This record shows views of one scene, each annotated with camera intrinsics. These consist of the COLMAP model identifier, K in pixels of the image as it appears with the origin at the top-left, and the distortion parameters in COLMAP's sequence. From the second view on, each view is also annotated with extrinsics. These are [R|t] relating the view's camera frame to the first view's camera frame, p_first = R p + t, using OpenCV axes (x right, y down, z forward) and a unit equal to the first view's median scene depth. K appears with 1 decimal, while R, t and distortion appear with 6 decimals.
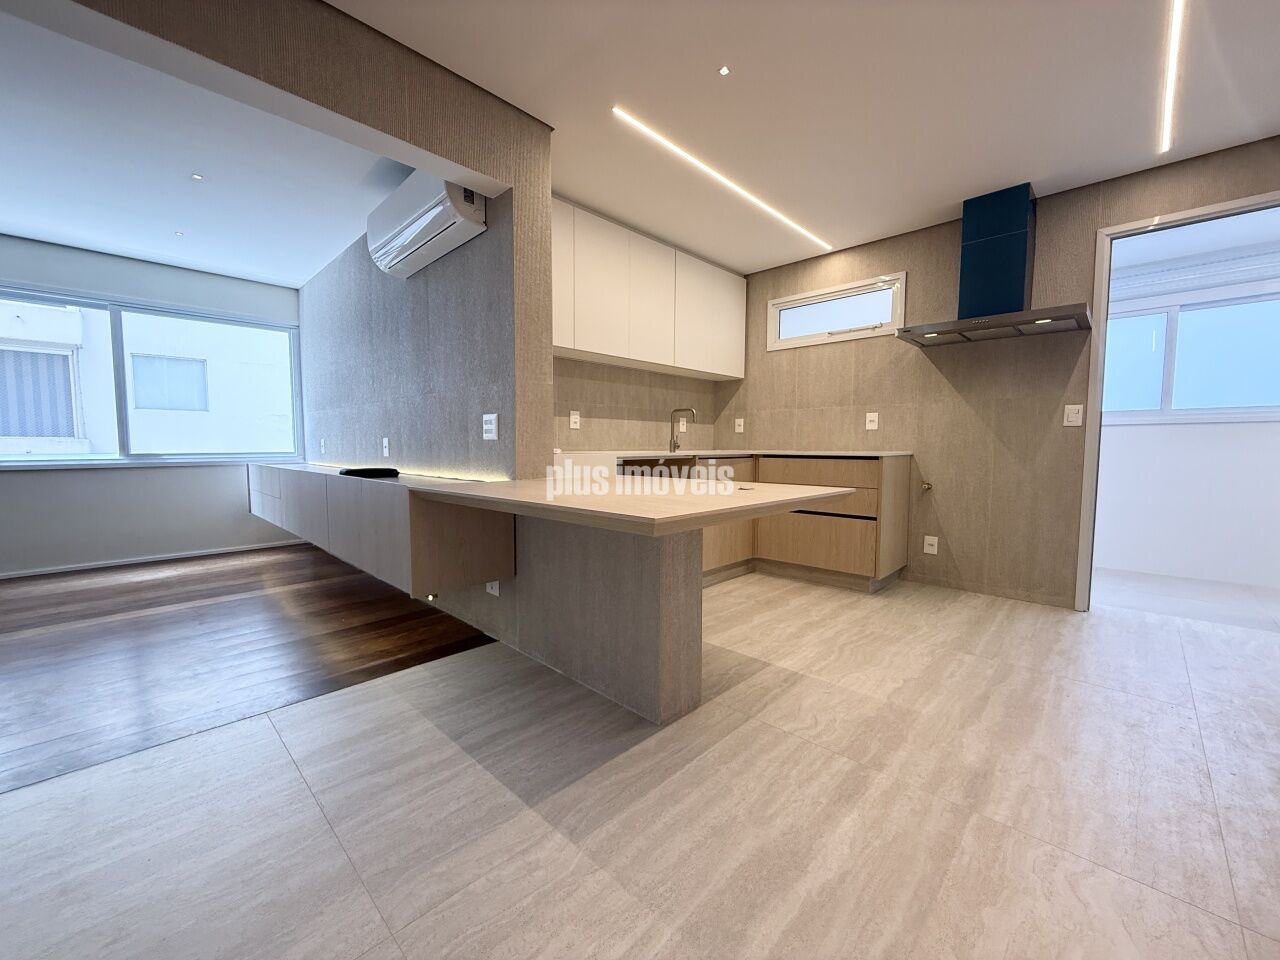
lens RADIAL K [[511.5, 0, 637.6], [0, 511.5, 477.9], [0, 0, 1]] dist [0.000503, 0.000092]
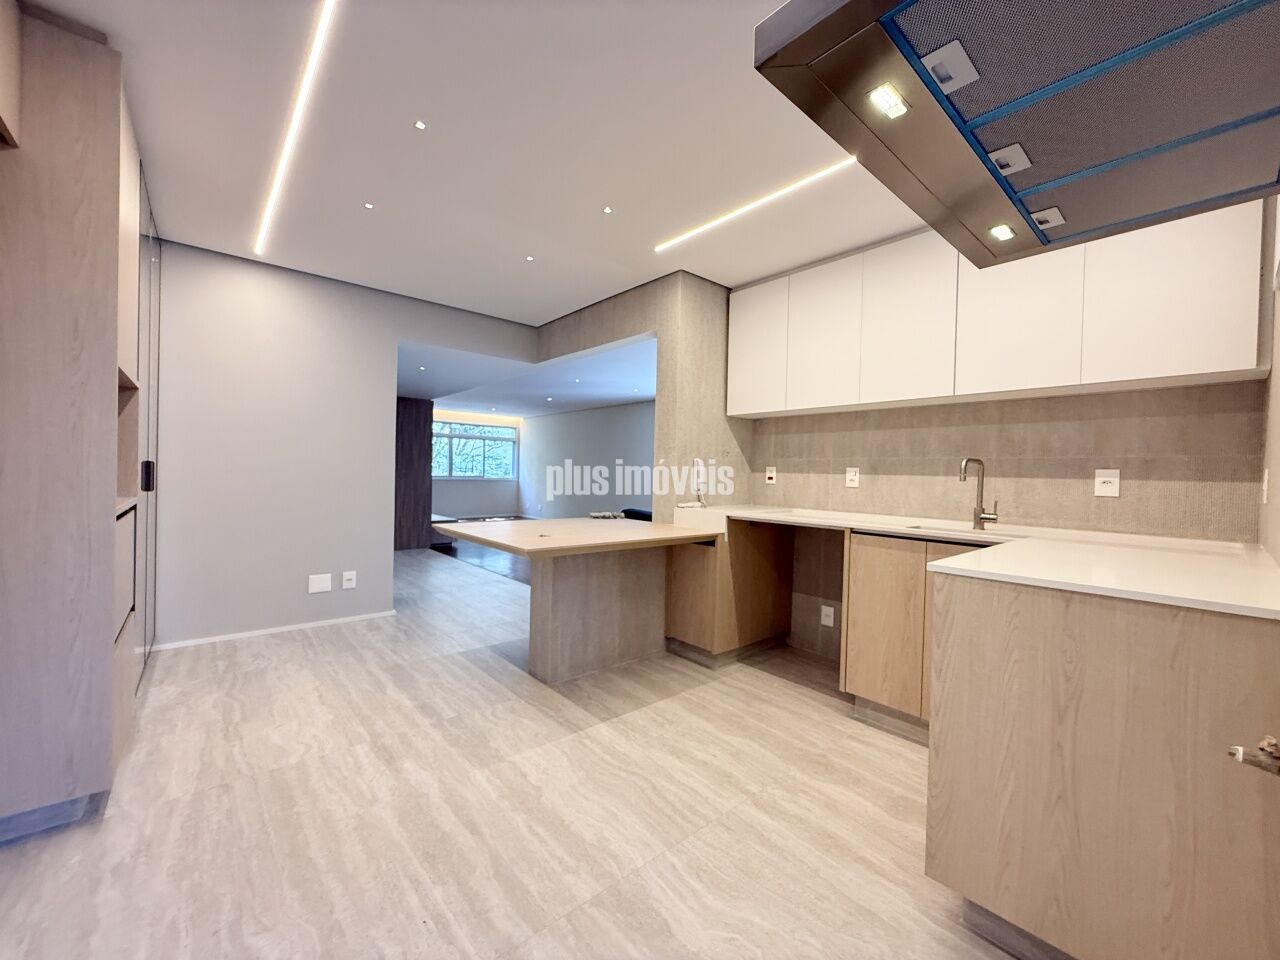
lens RADIAL K [[511.5, 0, 639.7], [0, 511.5, 478.9], [0, 0, 1]] dist [0.000503, 0.000092]
pose [[-0.082908, 0.003912, -0.996550, 1.457283], [-0.089510, 0.995921, 0.011357, -0.158291], [0.992529, 0.090143, -0.082219, 1.271755]]
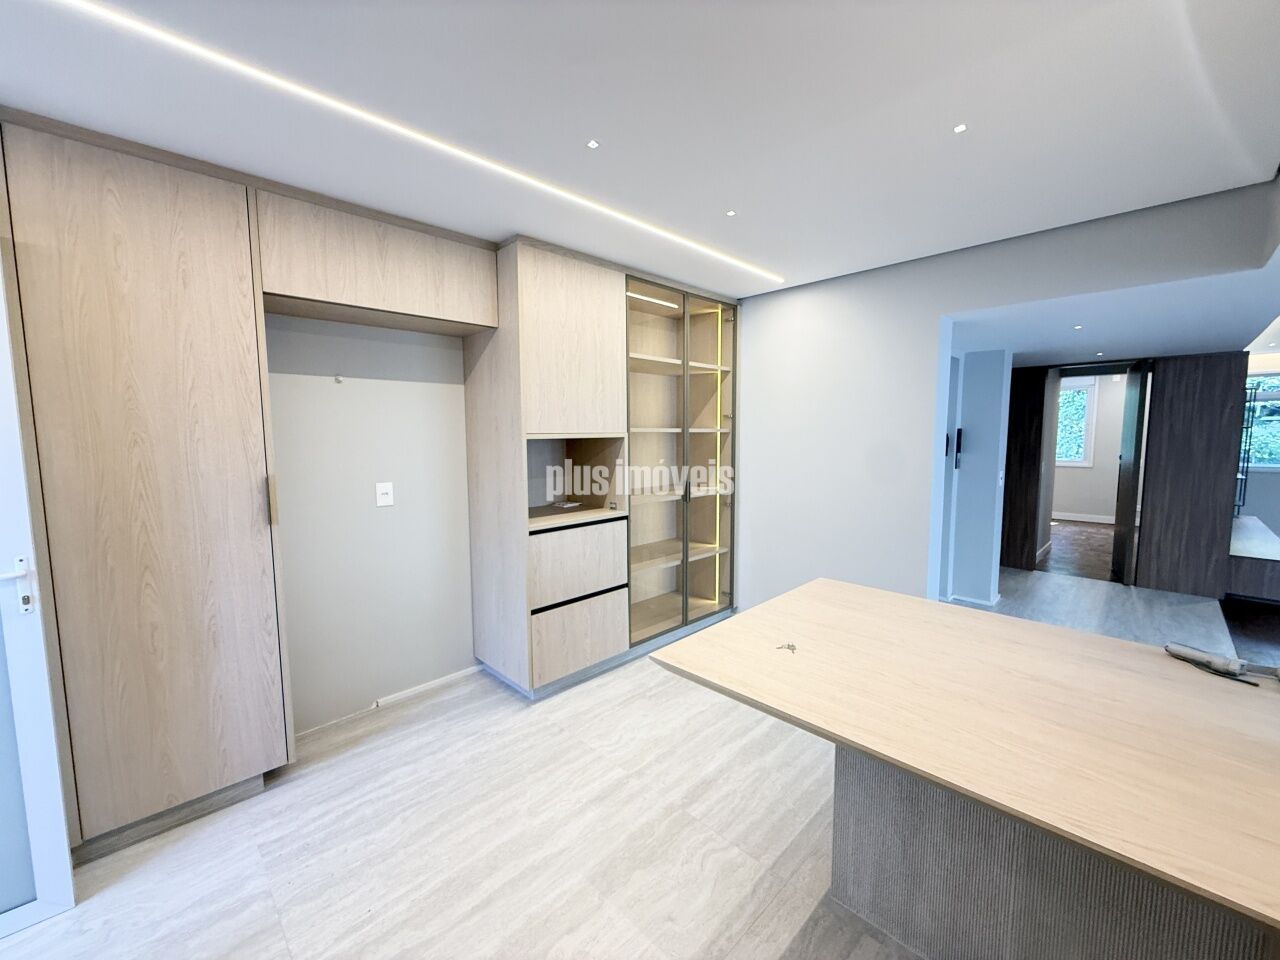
lens RADIAL K [[511.5, 0, 638.6], [0, 511.5, 483.1], [0, 0, 1]] dist [0.000503, 0.000092]
pose [[-0.999851, 0.001753, 0.017164, 0.410223], [0.004522, 0.986676, 0.162634, -0.355222], [-0.016650, 0.162688, -0.986537, 1.669543]]
